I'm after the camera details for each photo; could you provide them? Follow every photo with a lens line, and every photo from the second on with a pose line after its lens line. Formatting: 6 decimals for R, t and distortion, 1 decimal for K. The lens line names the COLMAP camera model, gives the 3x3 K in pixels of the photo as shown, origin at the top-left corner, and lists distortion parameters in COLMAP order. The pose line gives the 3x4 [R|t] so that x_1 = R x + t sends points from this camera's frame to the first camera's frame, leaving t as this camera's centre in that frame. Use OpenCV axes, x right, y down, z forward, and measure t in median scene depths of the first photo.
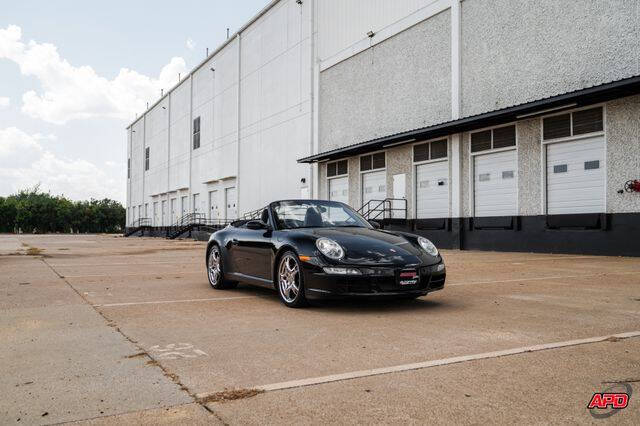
lens RADIAL K [[675.2, 0, 340.3], [0, 675.2, 212.0], [0, 0, 1]] dist [0.009010, 0.027240]
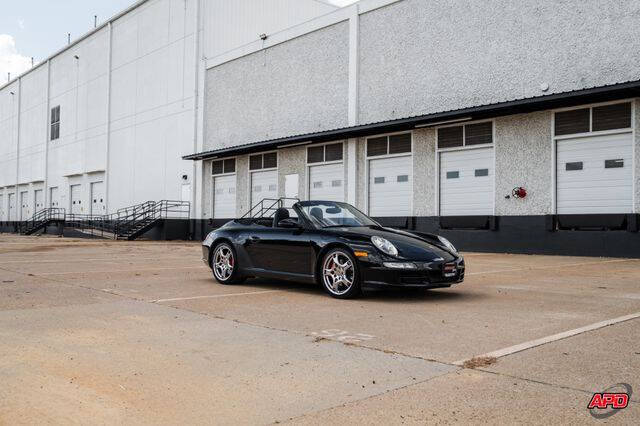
lens RADIAL K [[477.4, 0, 320.6], [0, 477.4, 220.4], [0, 0, 1]] dist [-0.011493, 0.004611]
pose [[0.925202, 0.016066, 0.379134, -0.155922], [-0.020417, 0.999764, 0.007458, 0.008660], [-0.378925, -0.014641, 0.925312, 0.318502]]
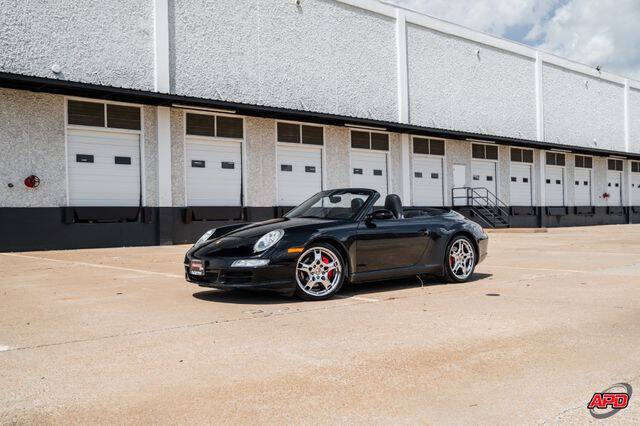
lens RADIAL K [[477.4, 0, 320.6], [0, 477.4, 220.4], [0, 0, 1]] dist [-0.011493, 0.004611]
pose [[-0.121785, 0.000643, 0.992556, -0.806130], [-0.007913, 0.999967, -0.001618, 0.045251], [-0.992525, -0.008052, -0.121776, 1.611644]]
